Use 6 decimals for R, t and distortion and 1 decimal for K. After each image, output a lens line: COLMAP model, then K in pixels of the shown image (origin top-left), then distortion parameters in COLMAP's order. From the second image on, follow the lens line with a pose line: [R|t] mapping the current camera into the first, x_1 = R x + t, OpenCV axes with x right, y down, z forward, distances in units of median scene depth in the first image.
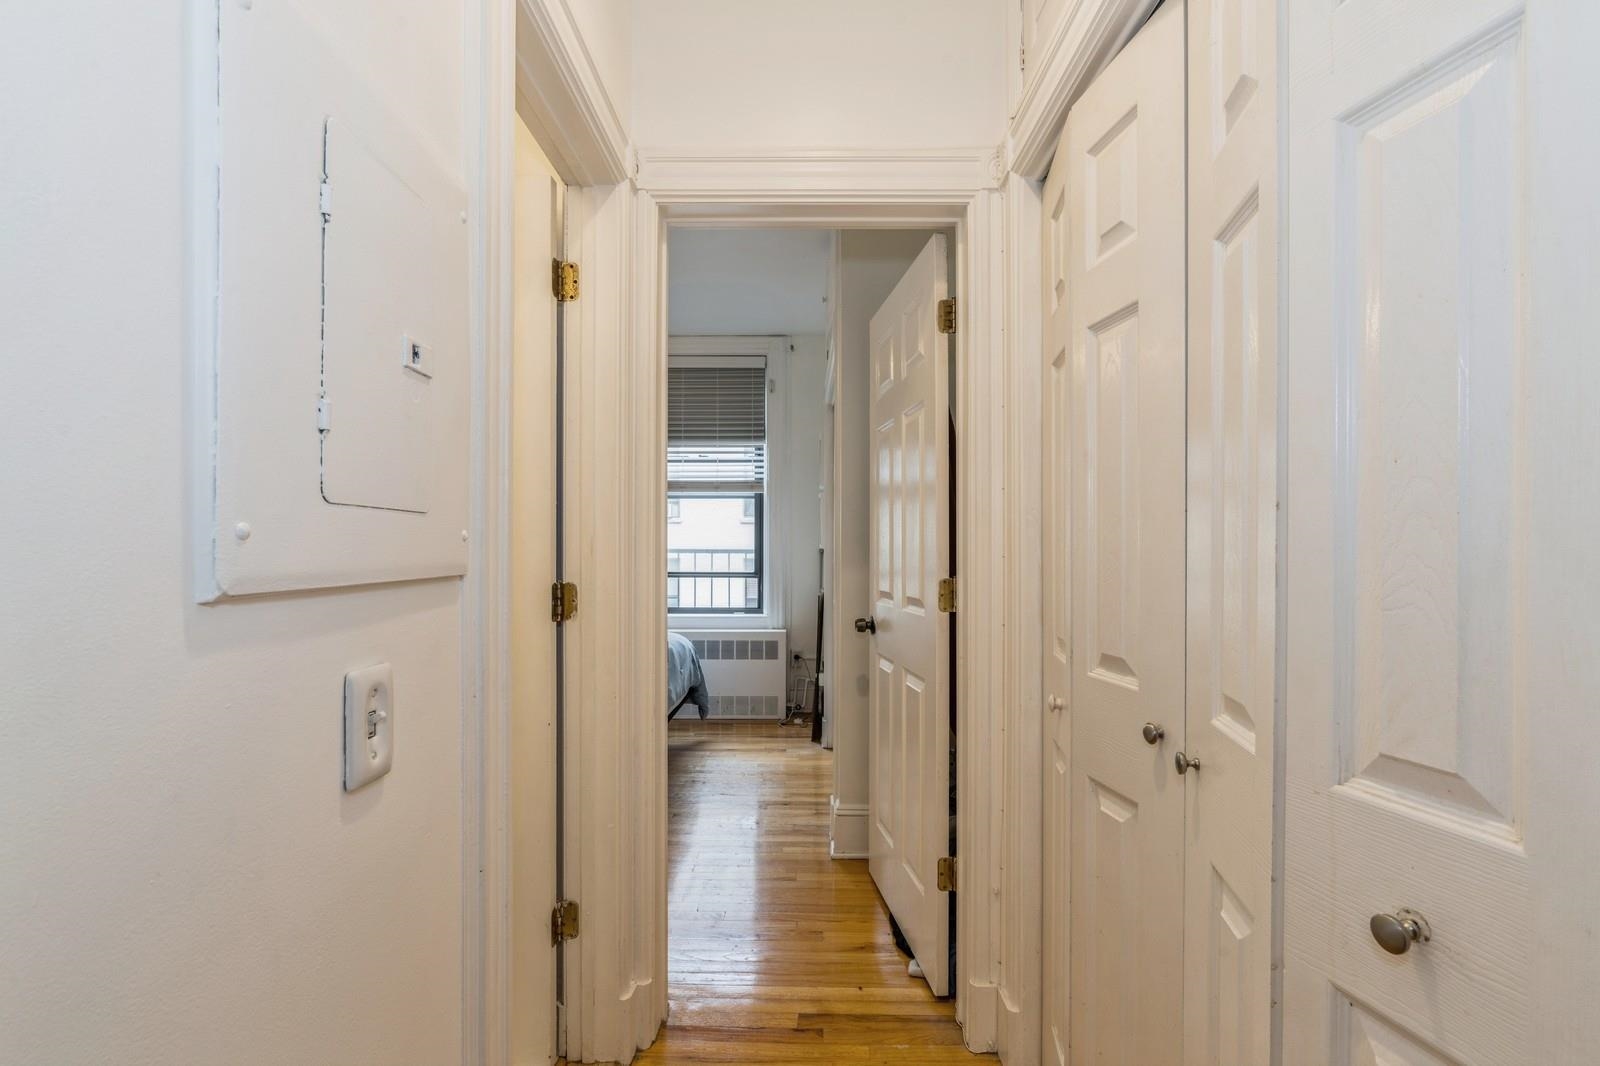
lens RADIAL K [[719.0, 0, 804.4], [0, 719.0, 539.5], [0, 0, 1]] dist [-0.014710, 0.000202]
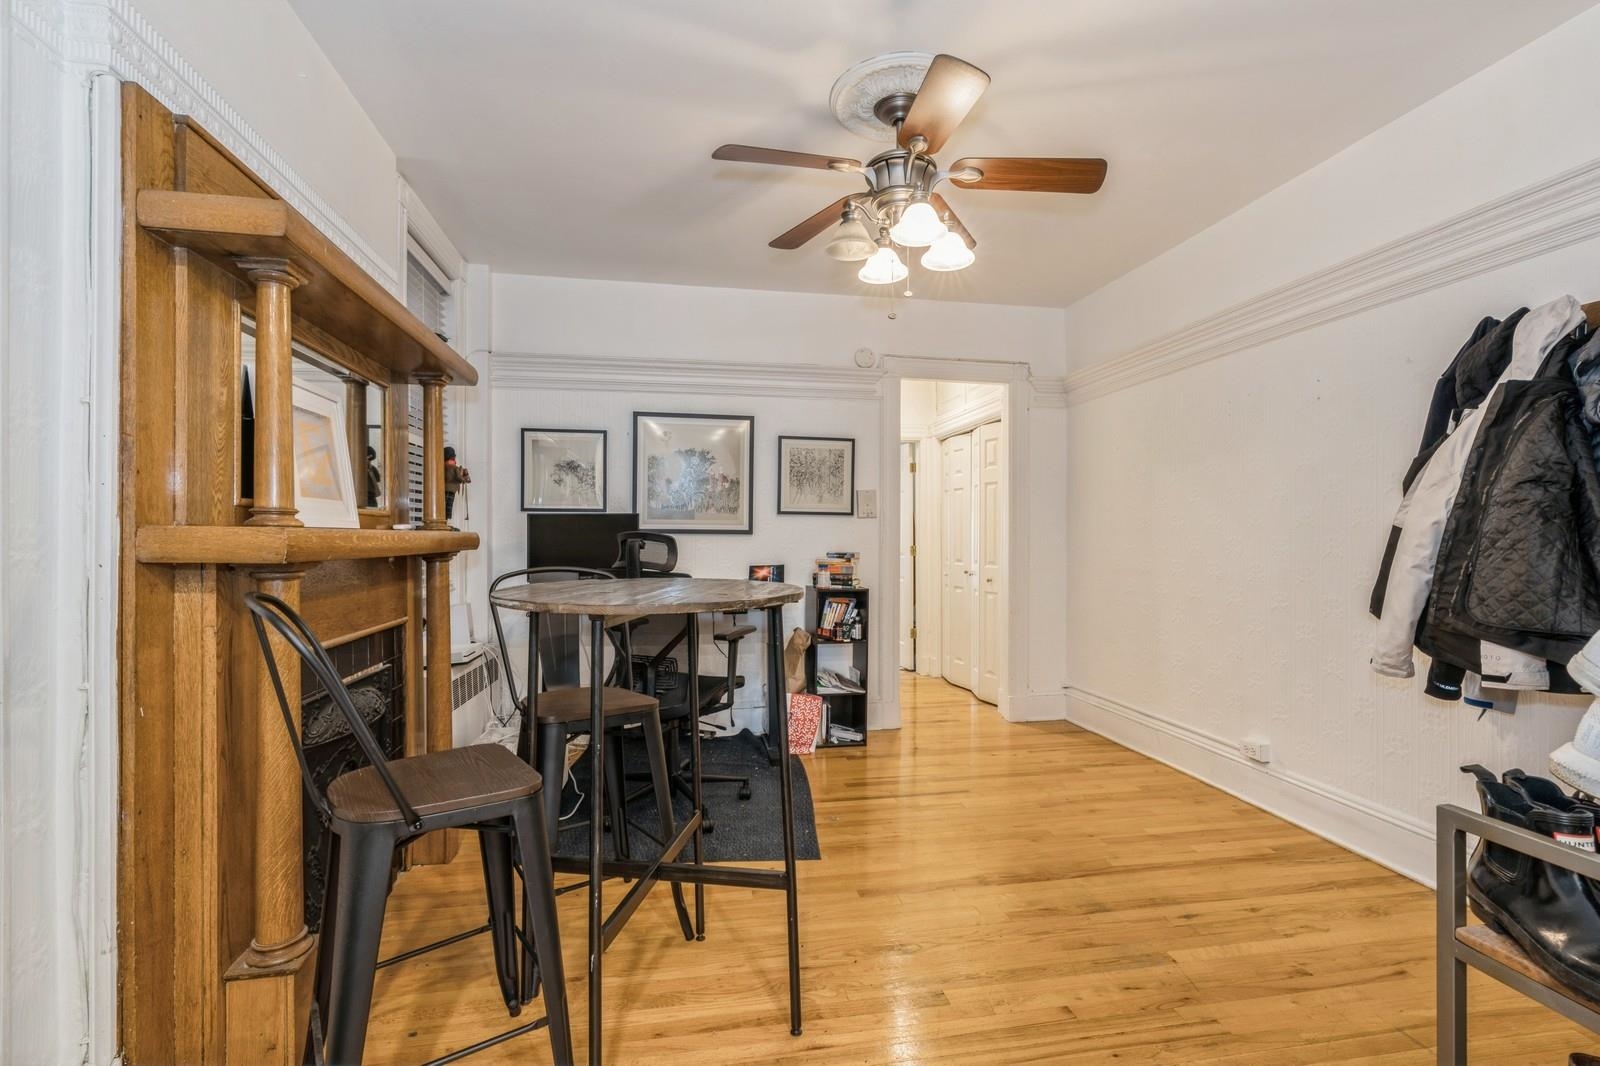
lens RADIAL K [[719.0, 0, 804.4], [0, 719.0, 539.5], [0, 0, 1]] dist [-0.014710, 0.000202]
pose [[0.982516, -0.005958, 0.186081, -0.353731], [0.003156, 0.999877, 0.015351, -0.011413], [-0.186150, -0.014495, 0.982414, -0.844832]]
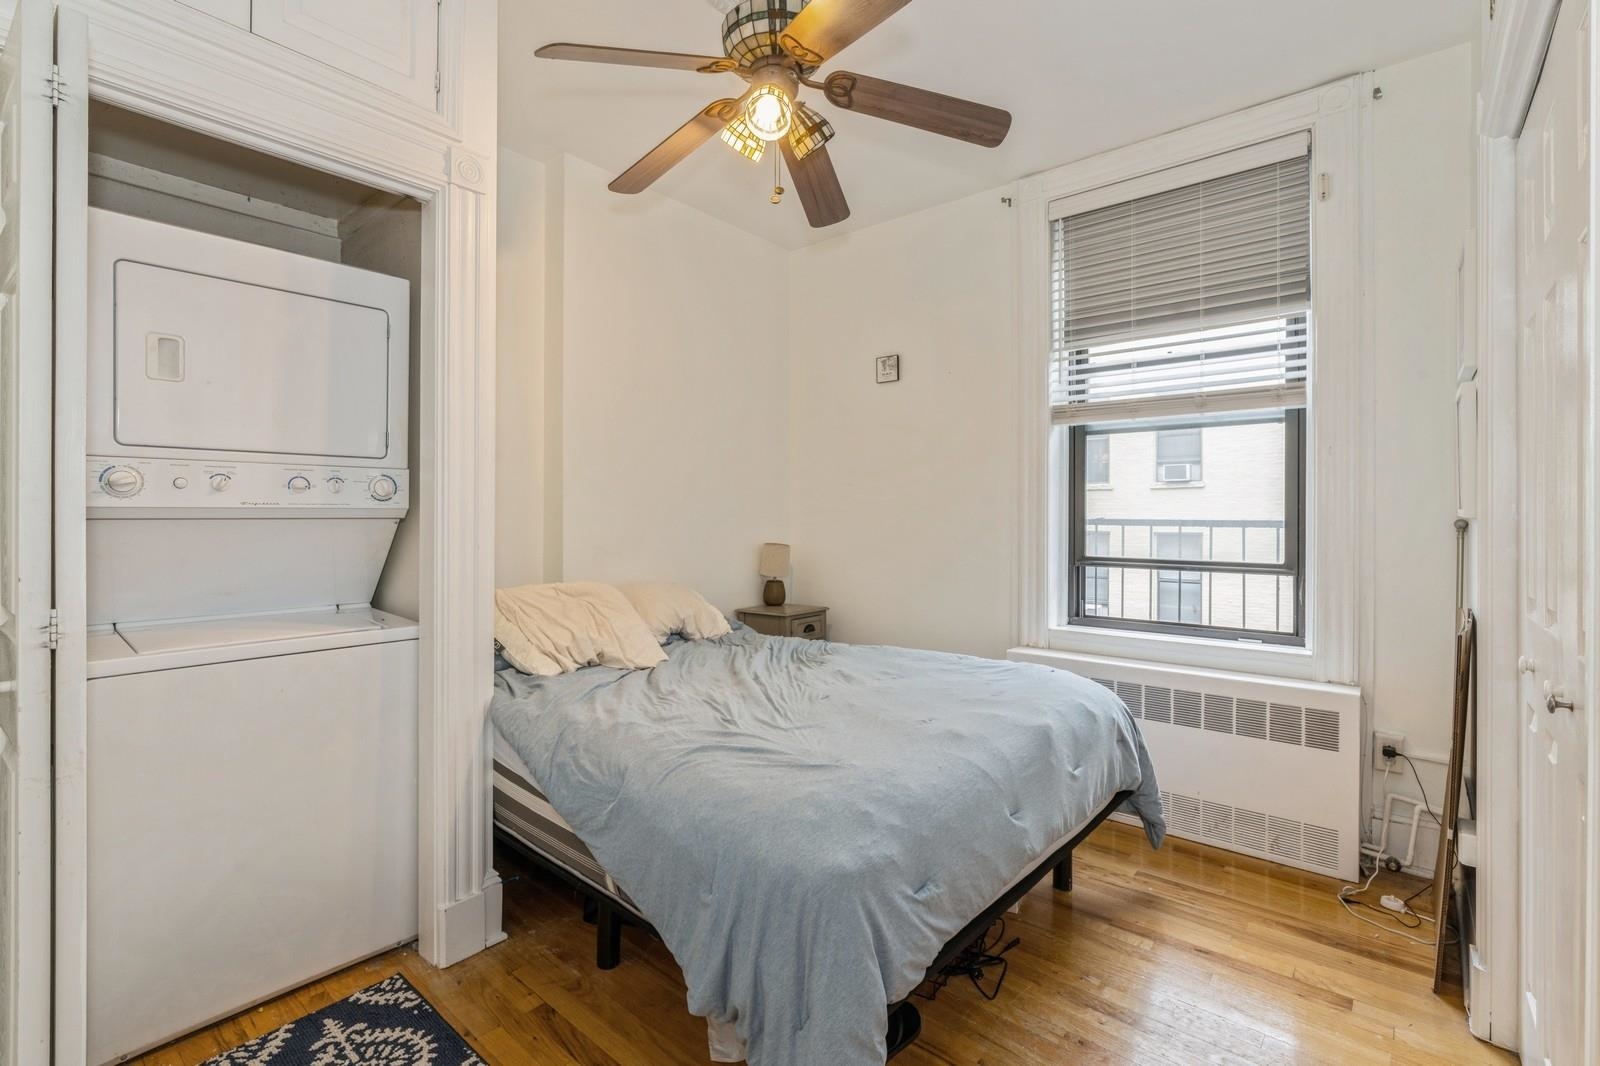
lens RADIAL K [[725.6, 0, 801.2], [0, 725.6, 527.6], [0, 0, 1]] dist [-0.003555, 0.000717]
pose [[0.765880, 0.003820, -0.642972, -0.001658], [0.006341, 0.999889, 0.013493, 0.010568], [0.642952, -0.014411, 0.765771, 0.407864]]
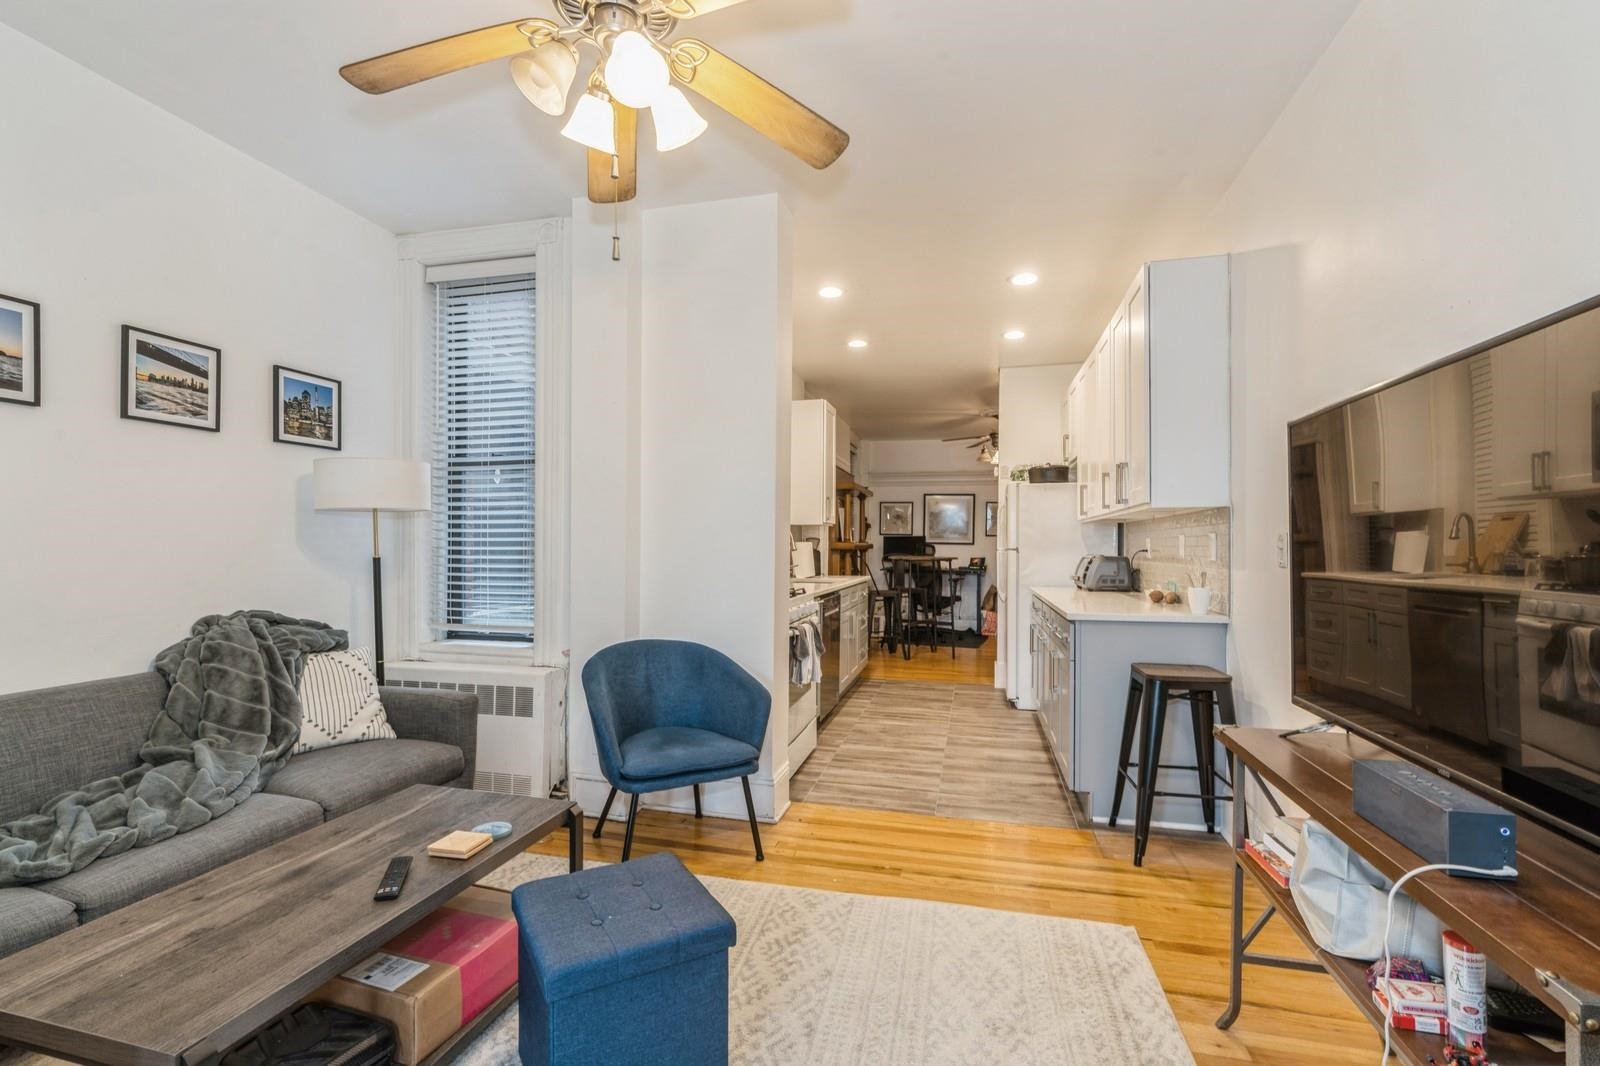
lens RADIAL K [[722.2, 0, 804.4], [0, 722.2, 544.8], [0, 0, 1]] dist [-0.001696, -0.000052]
pose [[0.973591, 0.002828, -0.228282, -0.254435], [-0.001110, 0.999970, 0.007653, -0.019054], [0.228297, -0.007197, 0.973565, -2.059347]]
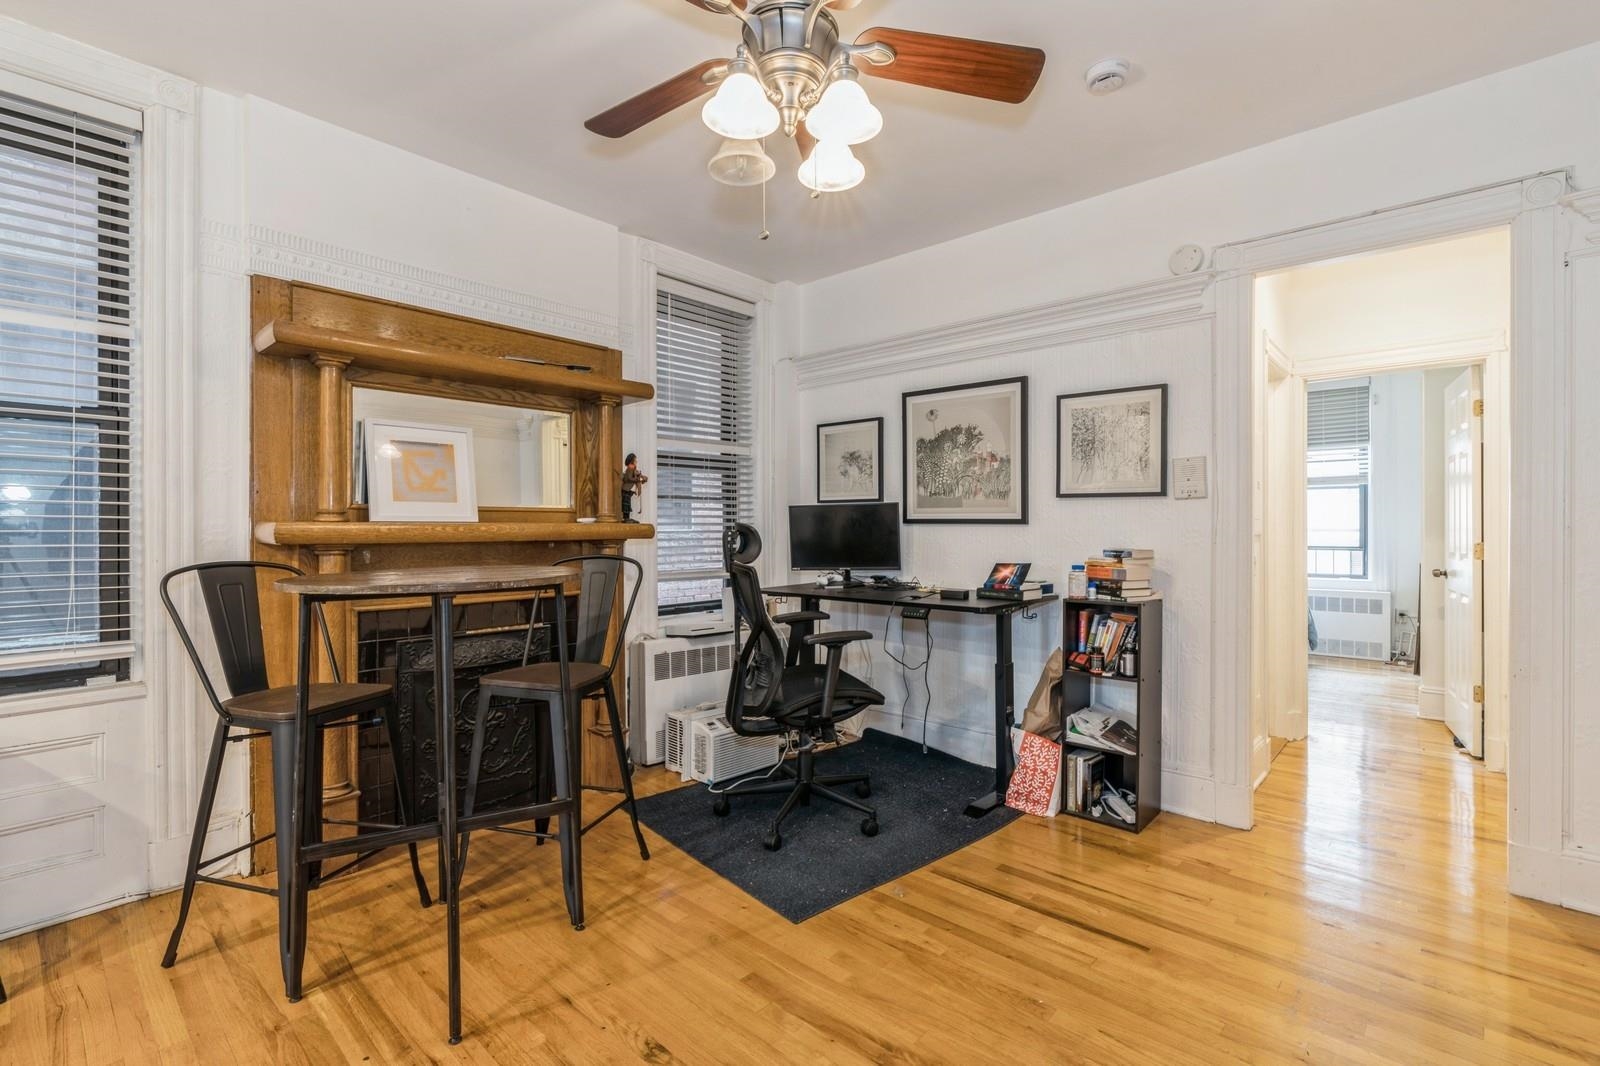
lens RADIAL K [[719.6, 0, 797.5], [0, 719.6, 531.4], [0, 0, 1]] dist [-0.009072, 0.000133]
pose [[0.739611, -0.002173, -0.673031, 0.050504], [0.012415, 0.999869, 0.010414, -0.007520], [0.672920, -0.016058, 0.739541, -0.641093]]
